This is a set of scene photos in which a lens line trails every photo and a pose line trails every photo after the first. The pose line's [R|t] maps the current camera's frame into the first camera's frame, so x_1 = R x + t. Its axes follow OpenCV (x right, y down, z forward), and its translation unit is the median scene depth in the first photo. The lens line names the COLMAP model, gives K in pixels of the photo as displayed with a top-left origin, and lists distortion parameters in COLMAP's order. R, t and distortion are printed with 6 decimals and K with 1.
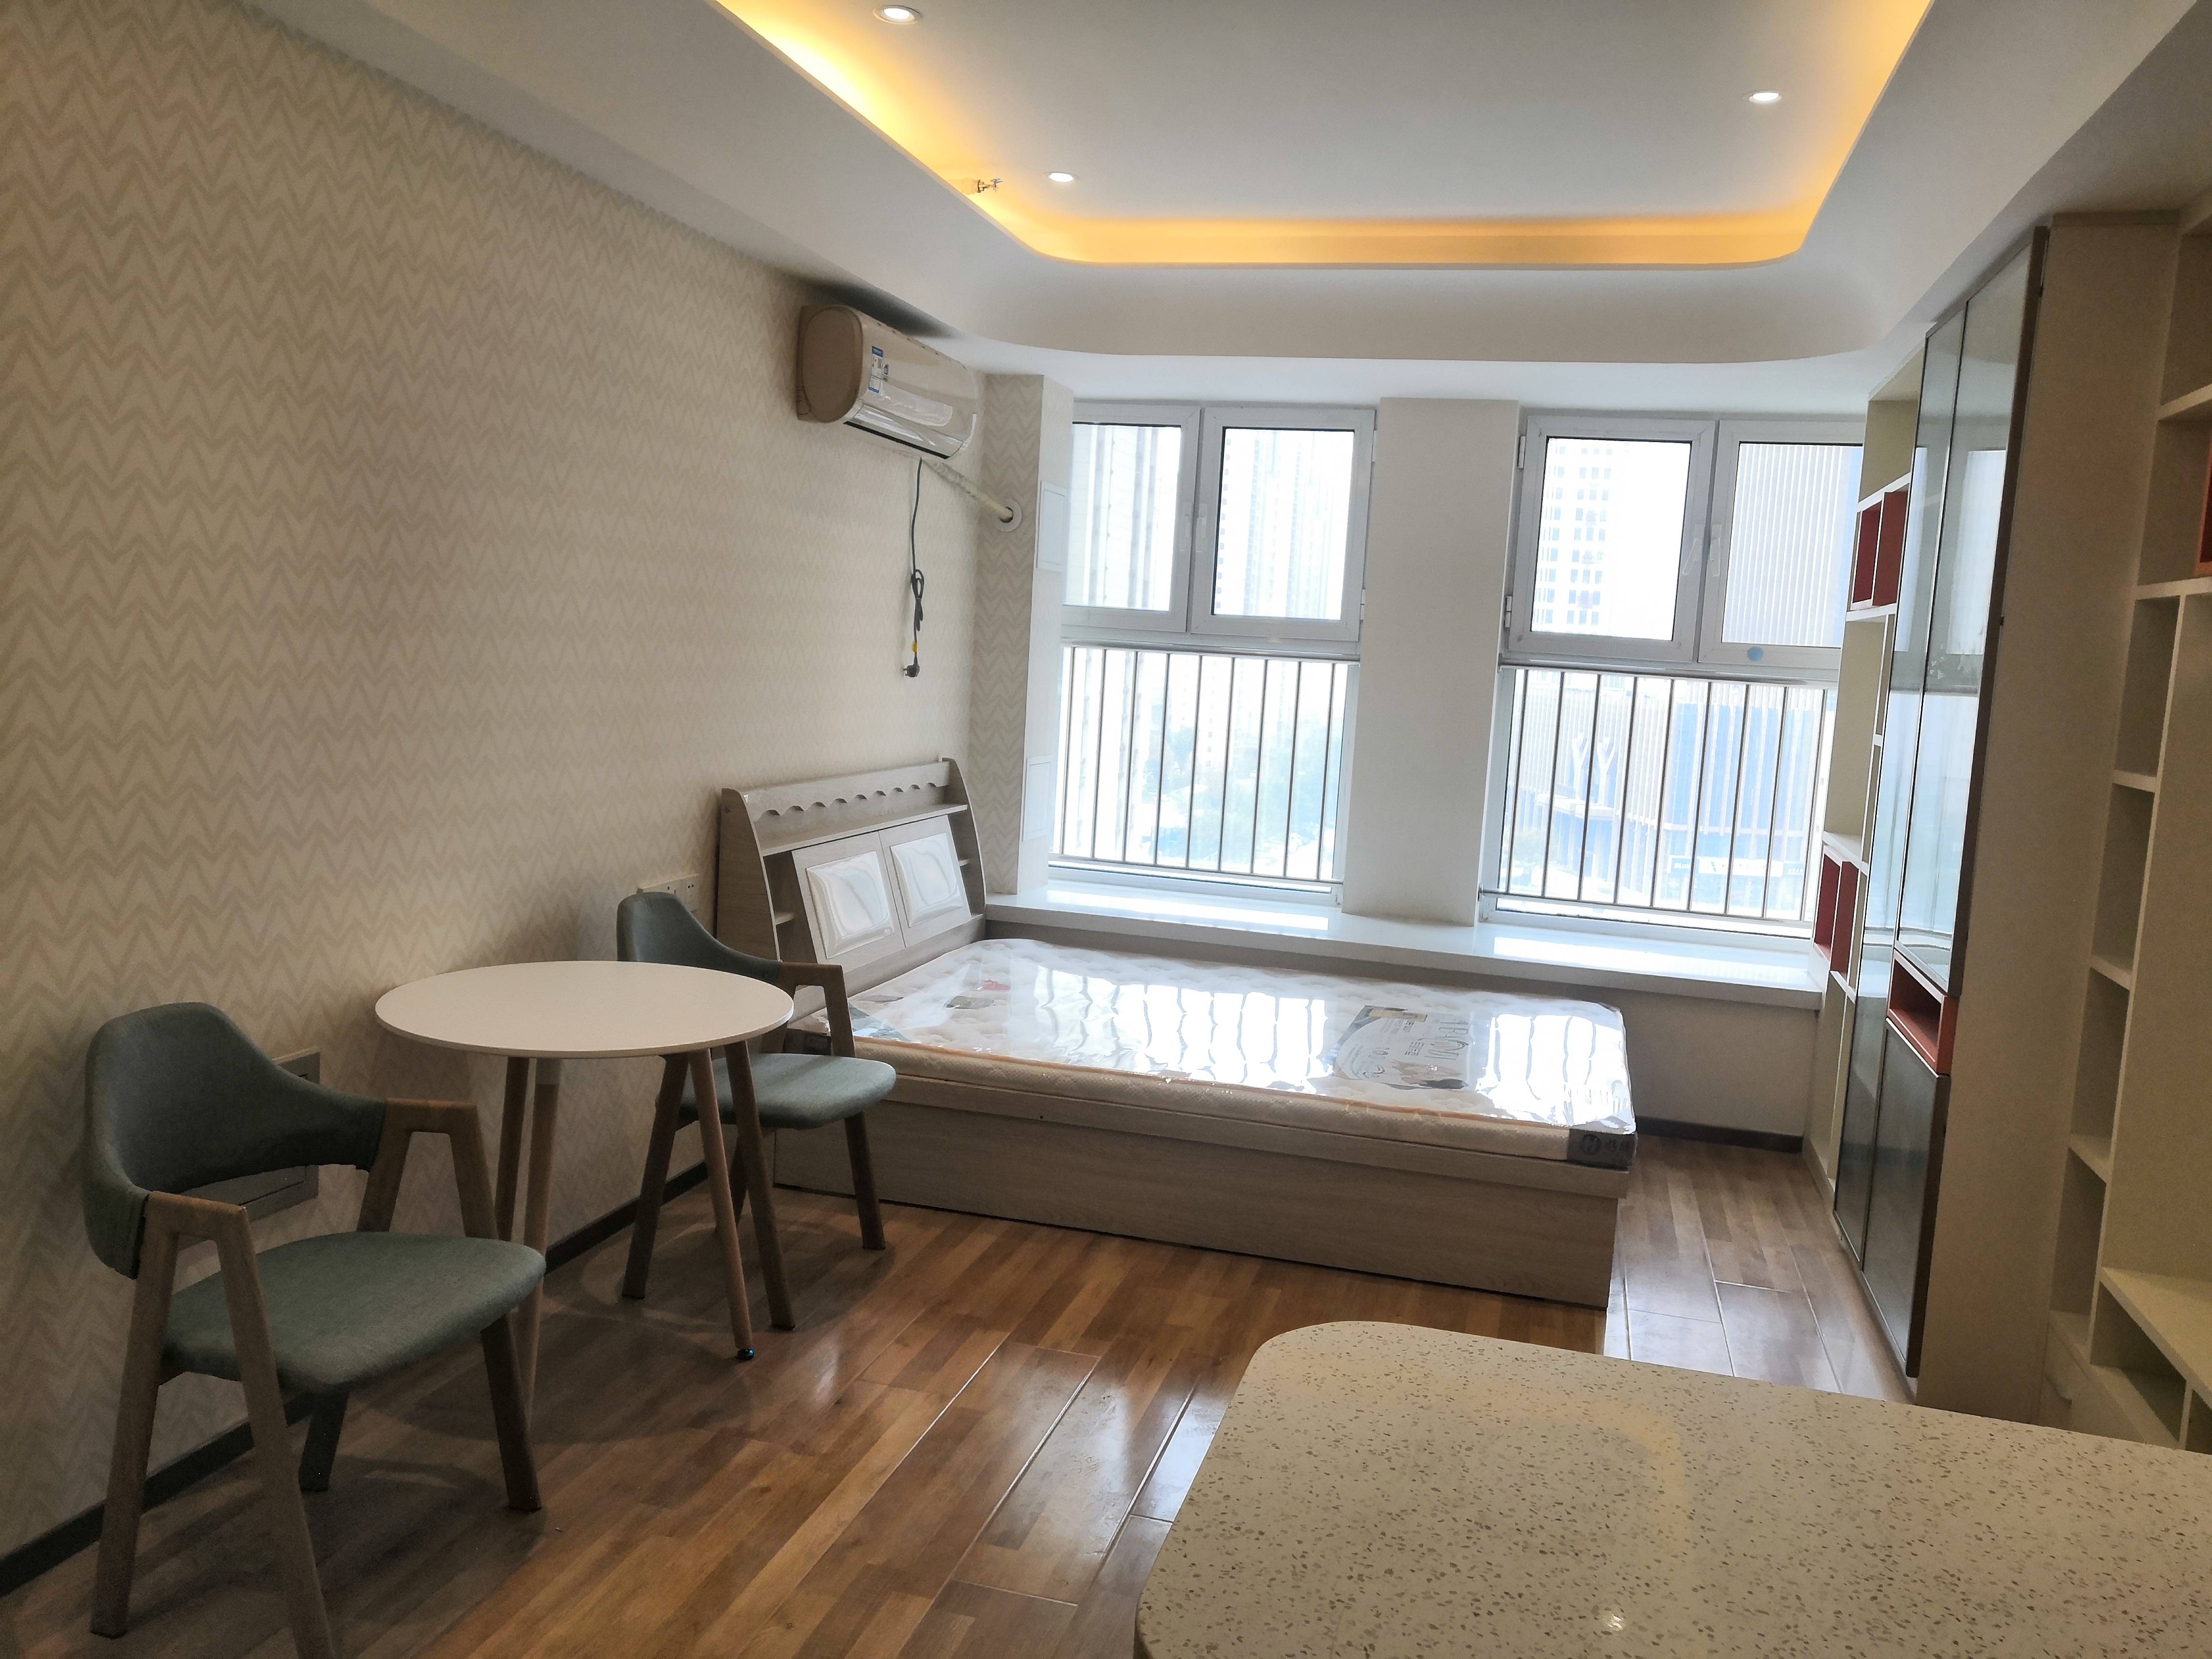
lens RADIAL K [[1744.7, 0, 1077.1], [0, 1744.7, 826.7], [0, 0, 1]] dist [-0.005428, -0.007750]
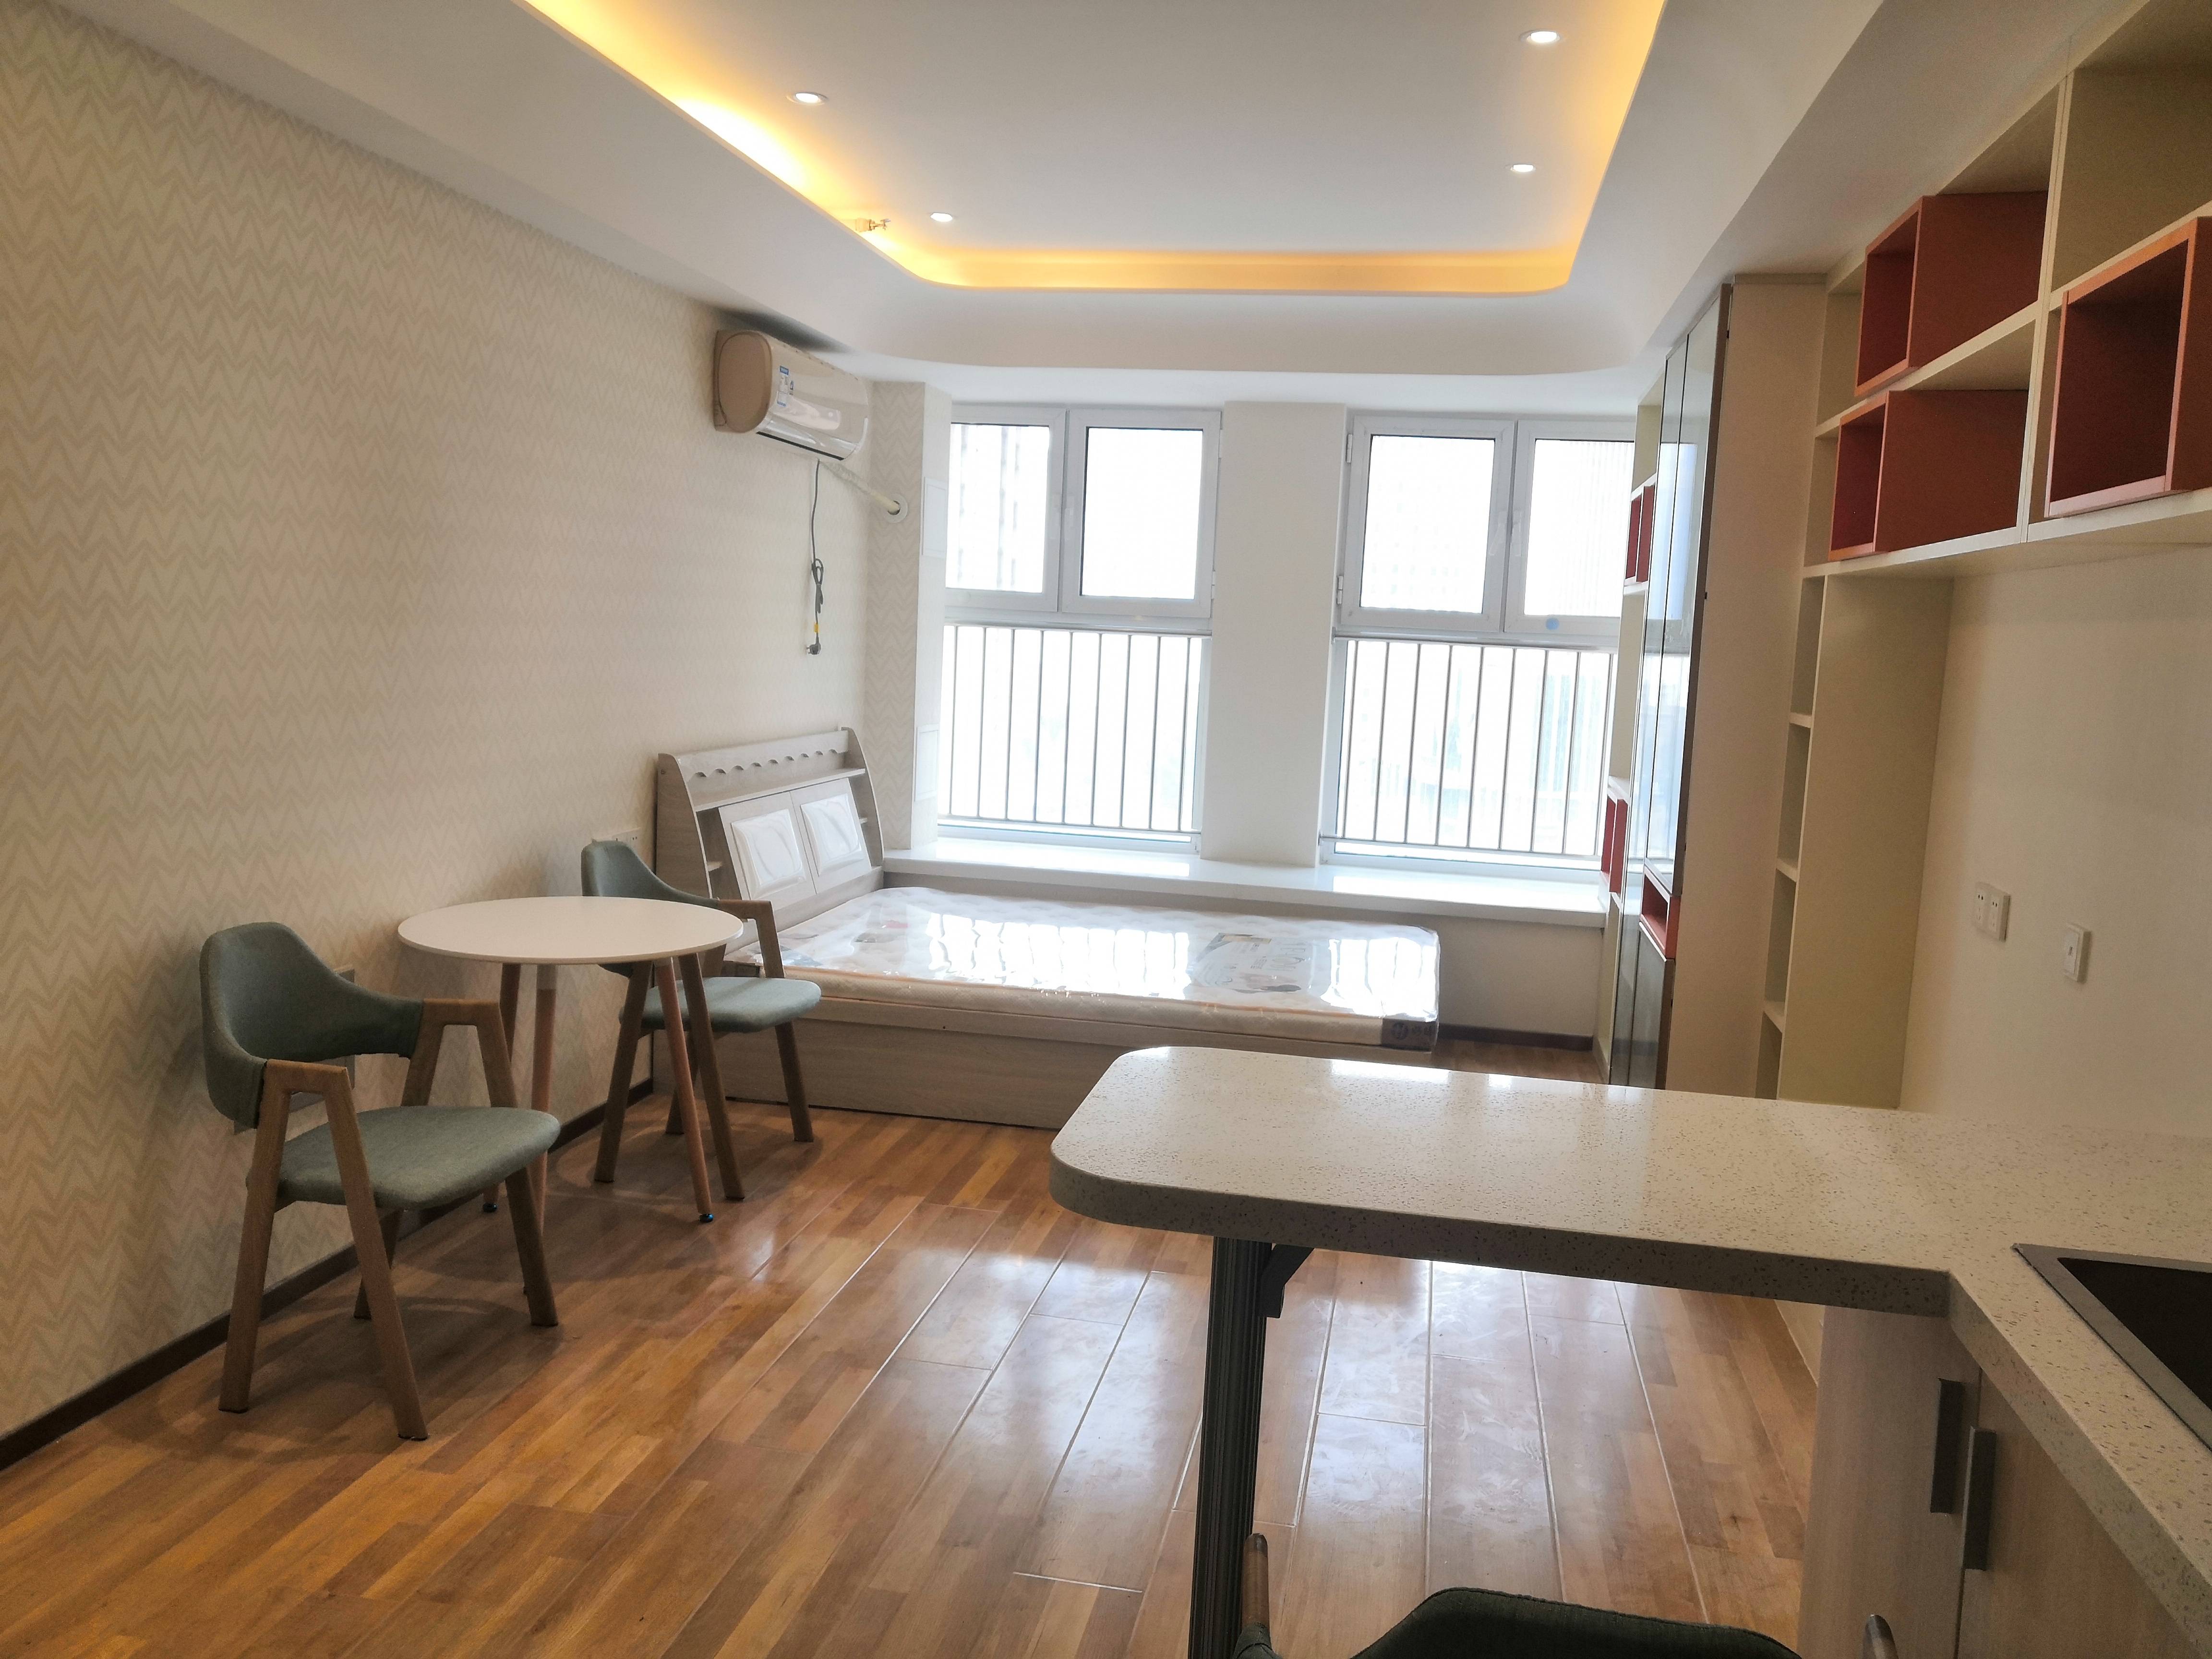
lens RADIAL K [[1744.7, 0, 1077.1], [0, 1744.7, 826.7], [0, 0, 1]] dist [-0.005428, -0.007750]
pose [[0.997147, -0.021442, 0.072371, -0.012059], [0.020511, 0.999697, 0.013584, 0.015744], [-0.072640, -0.012061, 0.997285, -0.161222]]
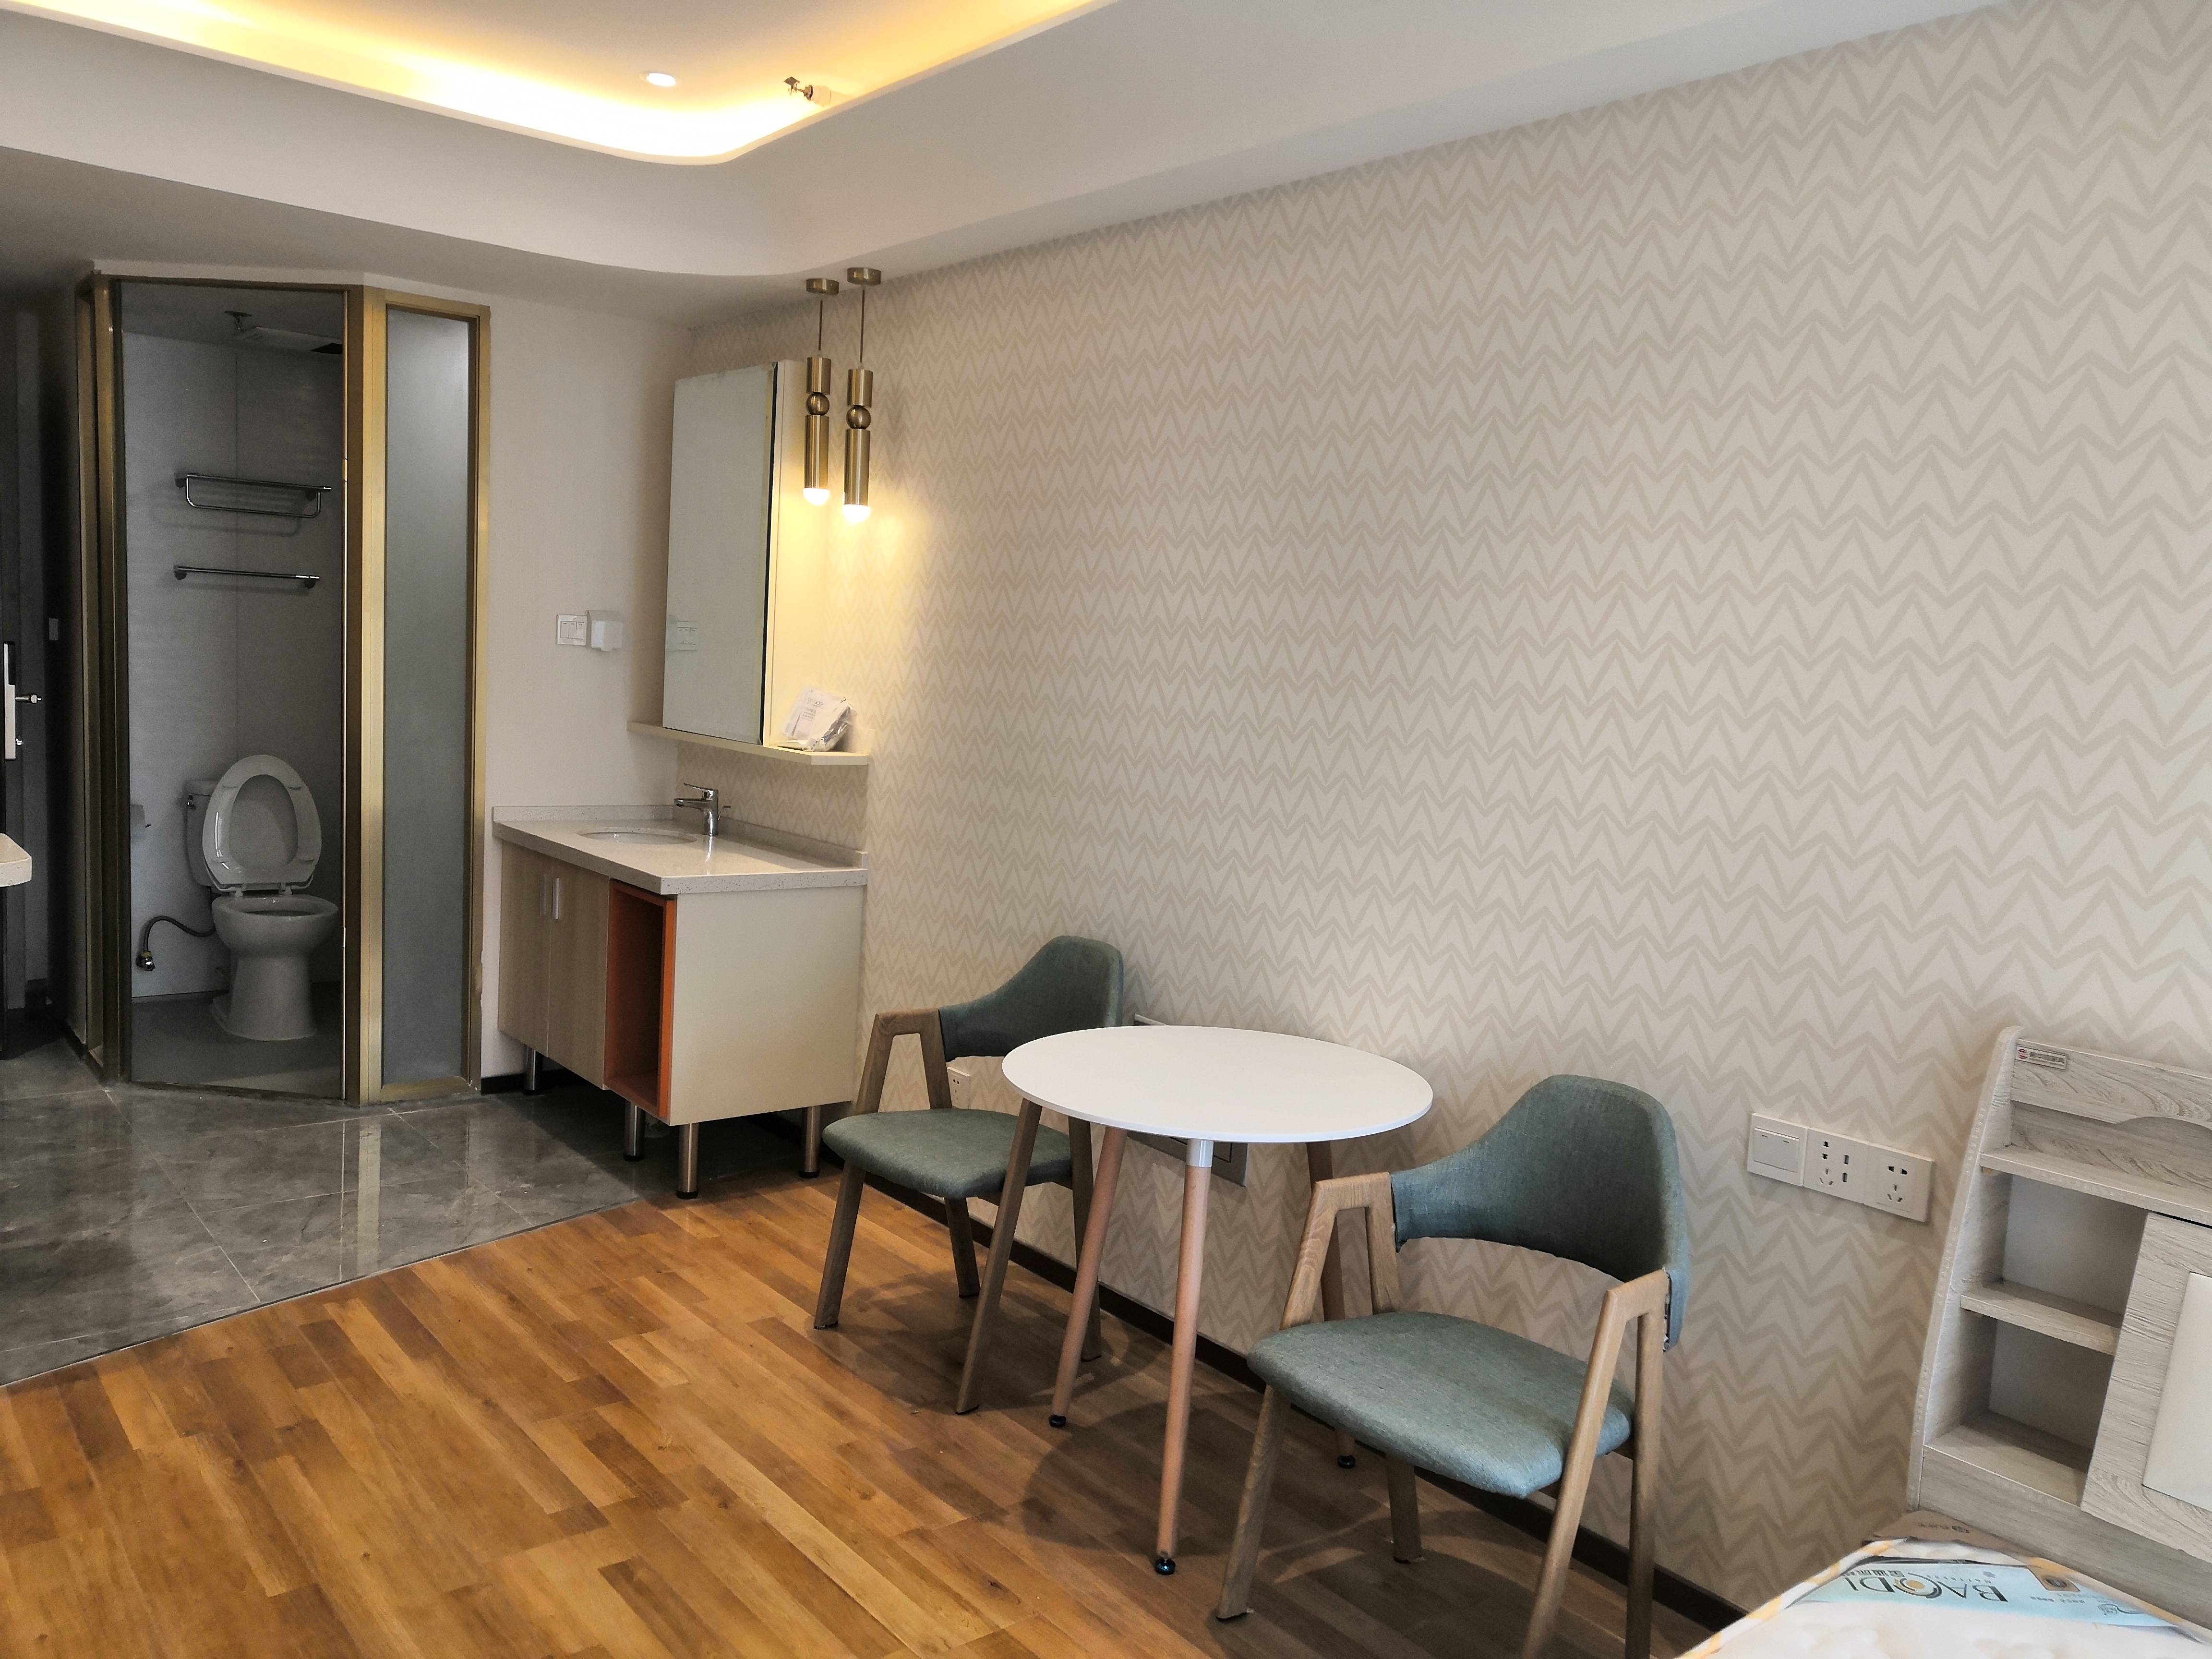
lens RADIAL K [[1670.3, 0, 1106.0], [0, 1670.3, 829.5], [0, 0, 1]] dist [0.003857, 0.000674]
pose [[-0.562215, -0.002474, -0.826988, 0.340768], [-0.174813, 0.977754, 0.115918, -0.083483], [0.808304, 0.209739, -0.550140, 0.979910]]
